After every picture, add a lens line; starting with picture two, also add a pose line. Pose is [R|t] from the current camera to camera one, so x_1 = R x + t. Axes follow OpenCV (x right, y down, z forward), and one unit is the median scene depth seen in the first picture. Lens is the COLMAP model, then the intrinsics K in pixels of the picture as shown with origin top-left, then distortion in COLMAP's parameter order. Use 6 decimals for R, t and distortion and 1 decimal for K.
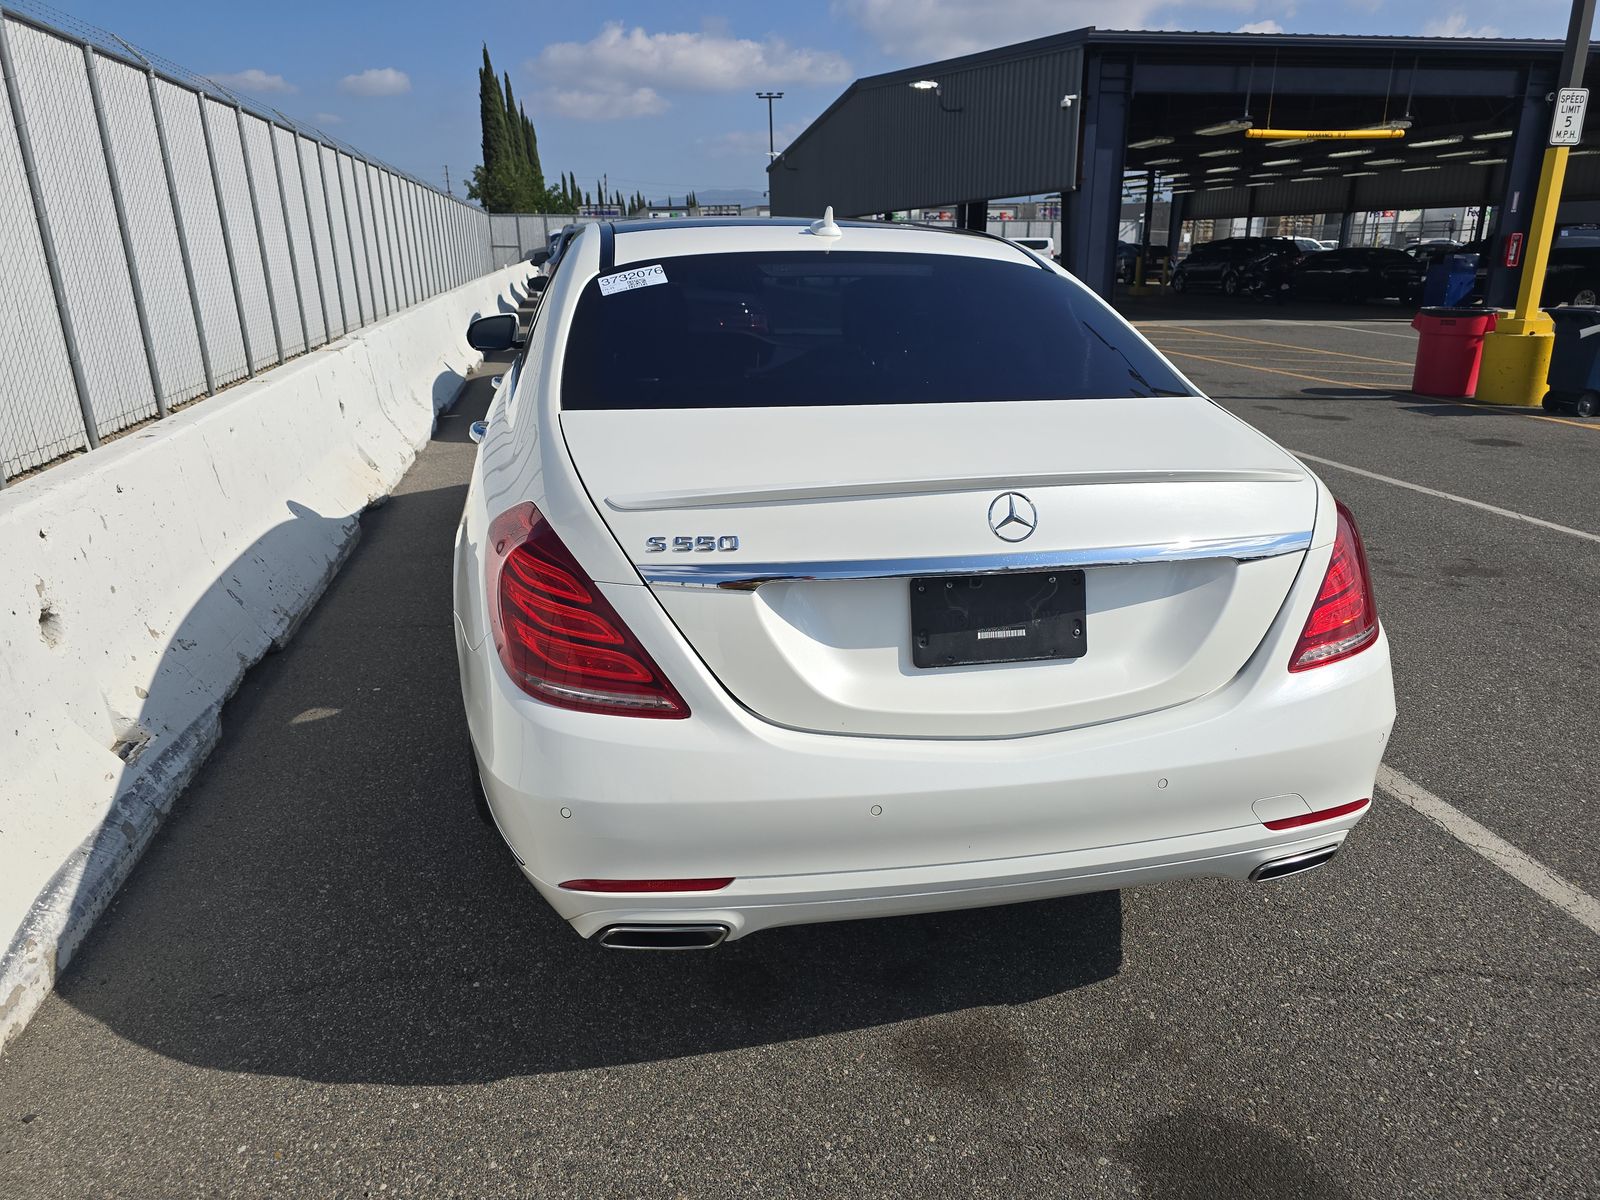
lens RADIAL K [[1083.7, 0, 809.7], [0, 1083.7, 607.0], [0, 0, 1]] dist [0.021374, -0.023400]
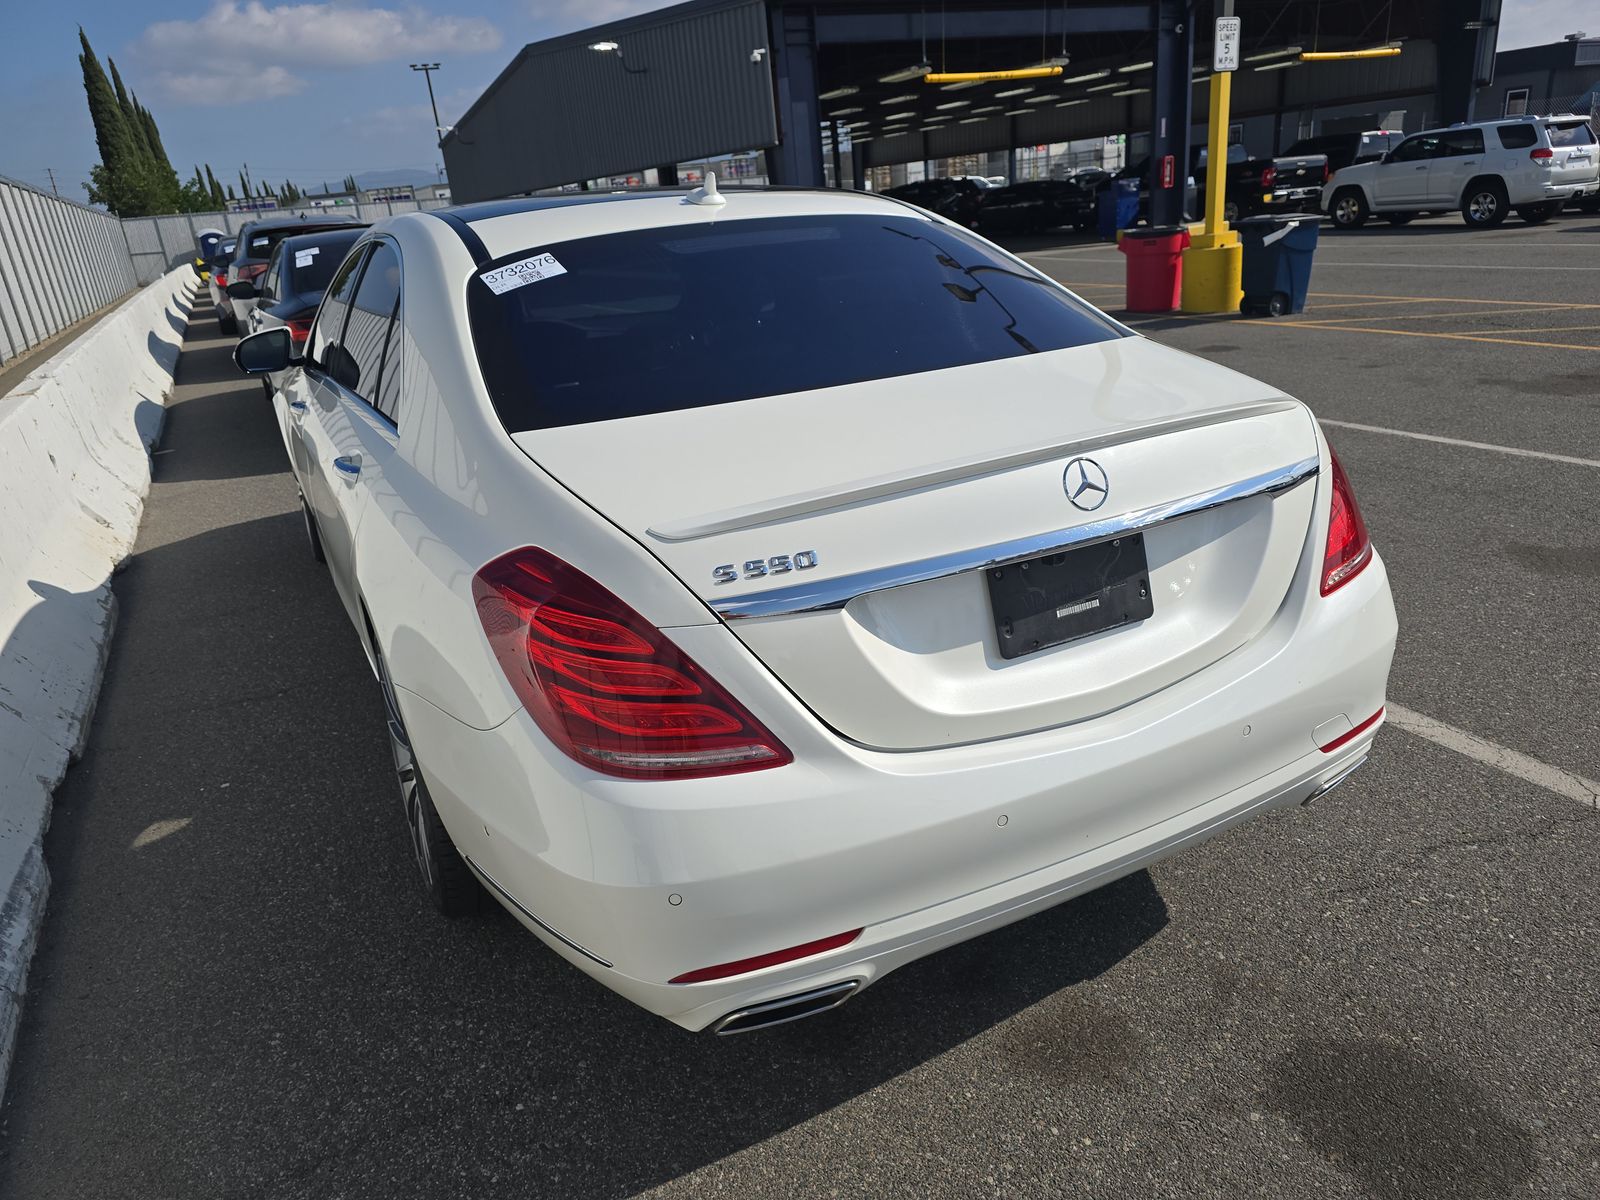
lens RADIAL K [[1083.7, 0, 814.1], [0, 1083.7, 607.8], [0, 0, 1]] dist [0.021374, -0.023400]
pose [[0.959439, -0.167022, 0.227113, -0.201150], [0.160211, 0.985904, 0.048234, -0.045156], [-0.231968, -0.009892, 0.972673, 0.103827]]
